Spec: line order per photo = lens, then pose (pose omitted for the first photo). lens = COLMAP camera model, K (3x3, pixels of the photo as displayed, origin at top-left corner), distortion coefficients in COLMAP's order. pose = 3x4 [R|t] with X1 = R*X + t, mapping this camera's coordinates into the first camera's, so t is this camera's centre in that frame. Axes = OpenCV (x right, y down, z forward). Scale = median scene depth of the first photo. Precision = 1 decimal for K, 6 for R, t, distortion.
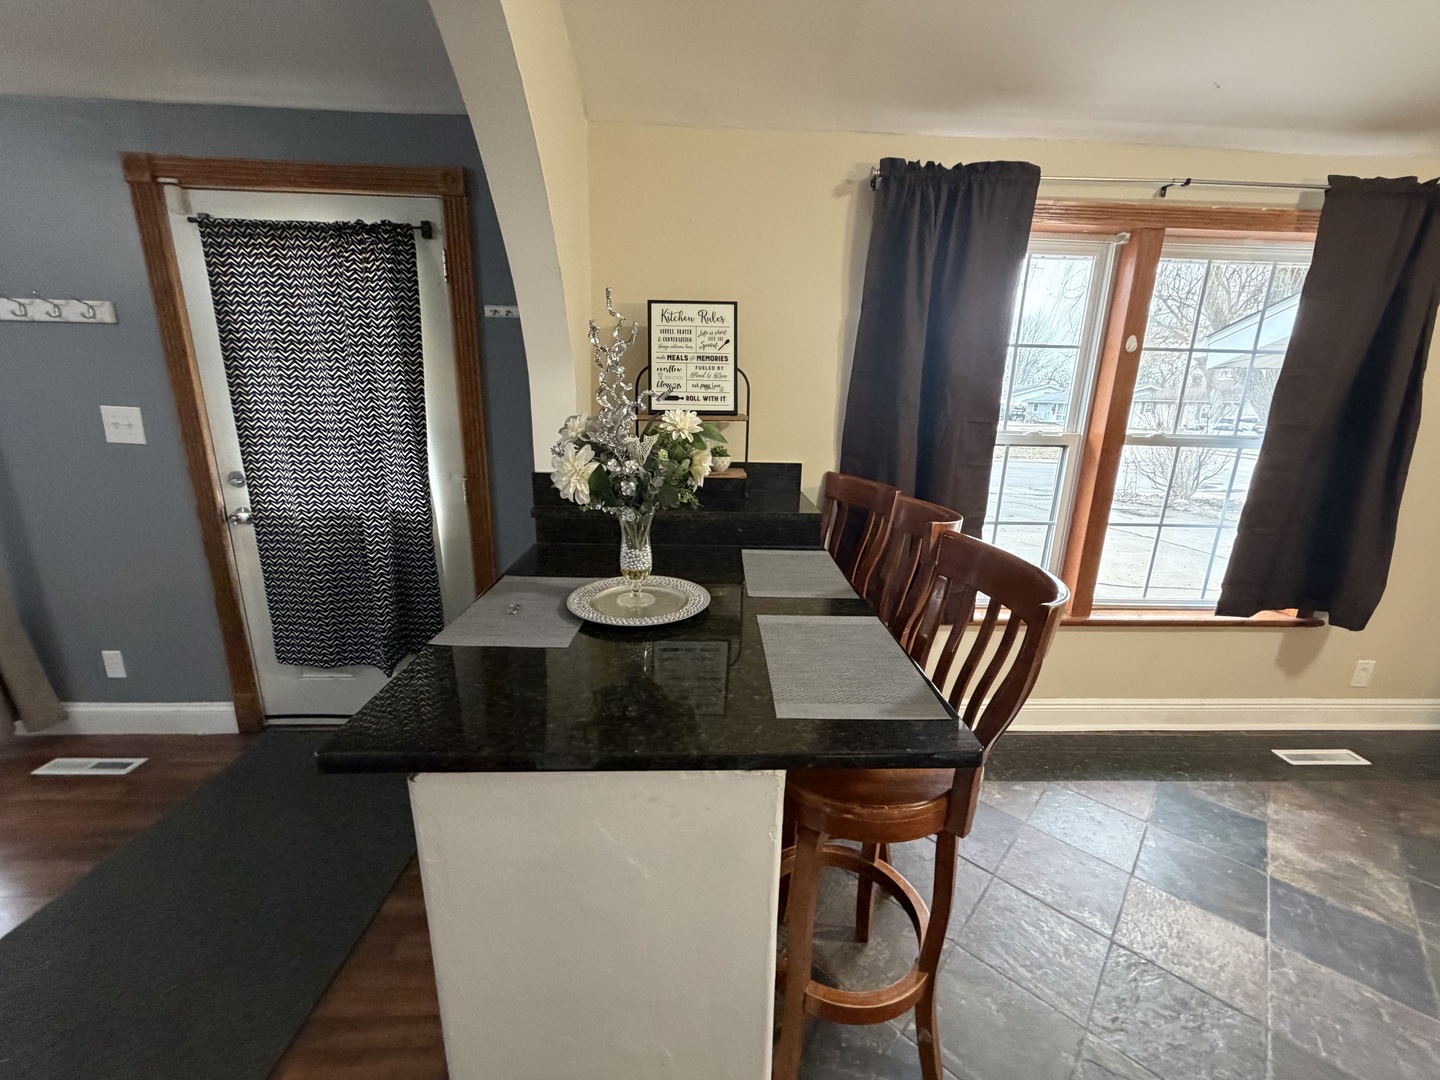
lens RADIAL K [[575.8, 0, 719.2], [0, 575.8, 534.8], [0, 0, 1]] dist [-0.001956, 0.000130]
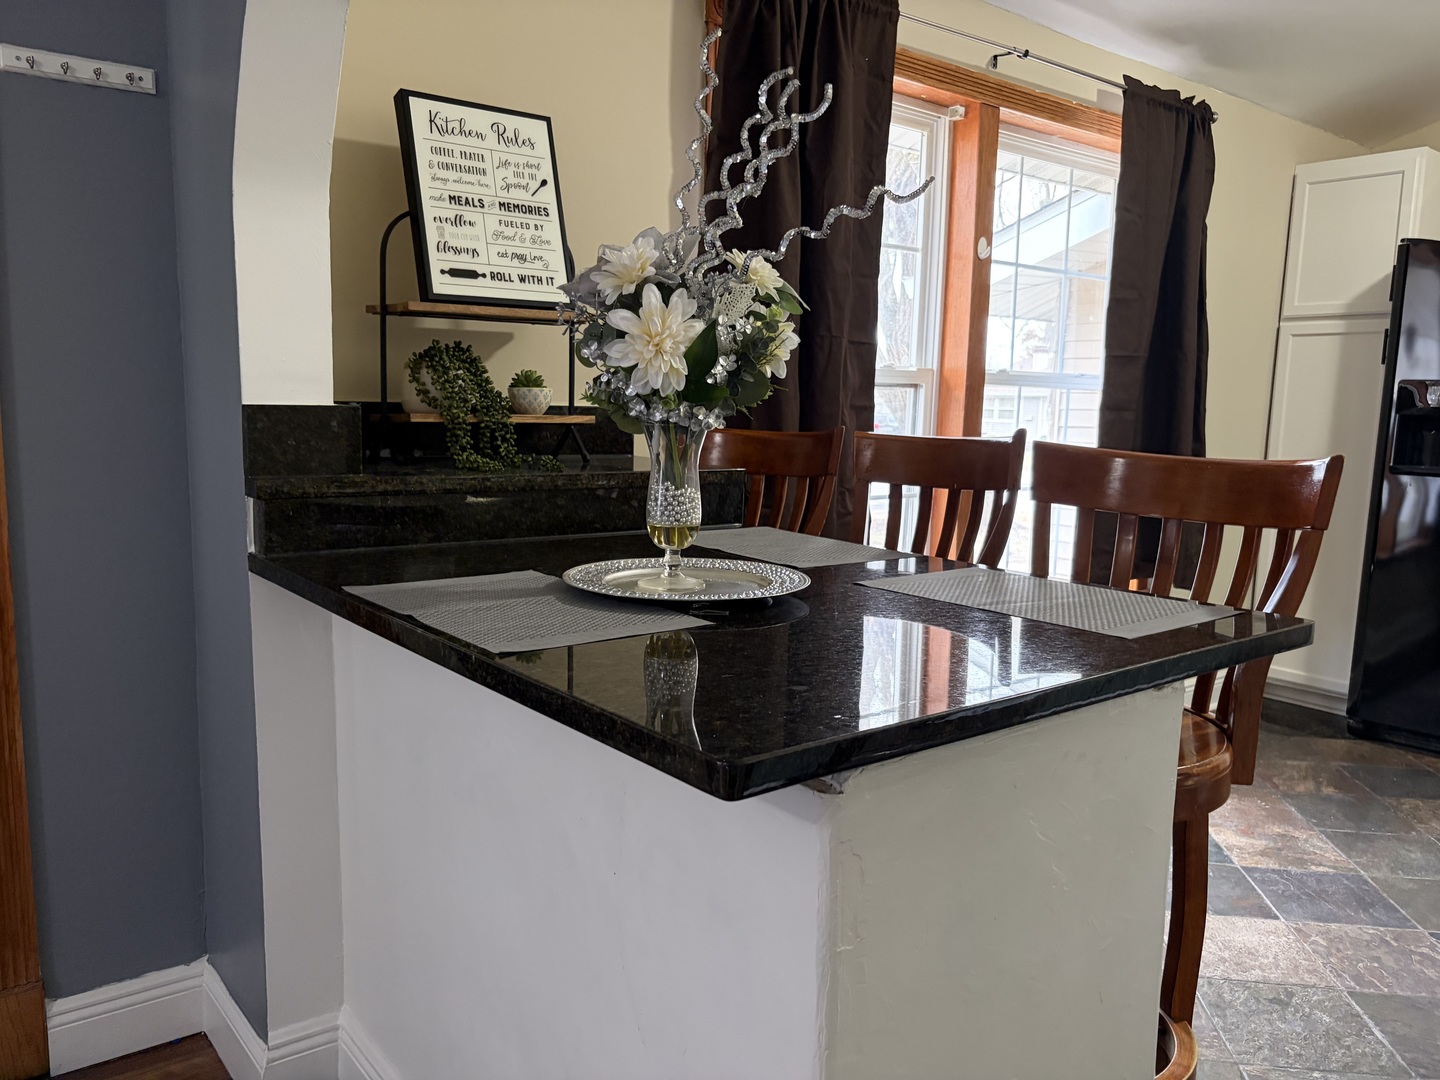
lens RADIAL K [[1087.4, 0, 714.3], [0, 1087.4, 545.0], [0, 0, 1]] dist [-0.000936, -0.014844]
pose [[0.812454, -0.084550, 0.576862, -0.497624], [0.139068, 0.988973, -0.050912, 0.094823], [-0.566197, 0.121587, 0.815253, 0.076607]]
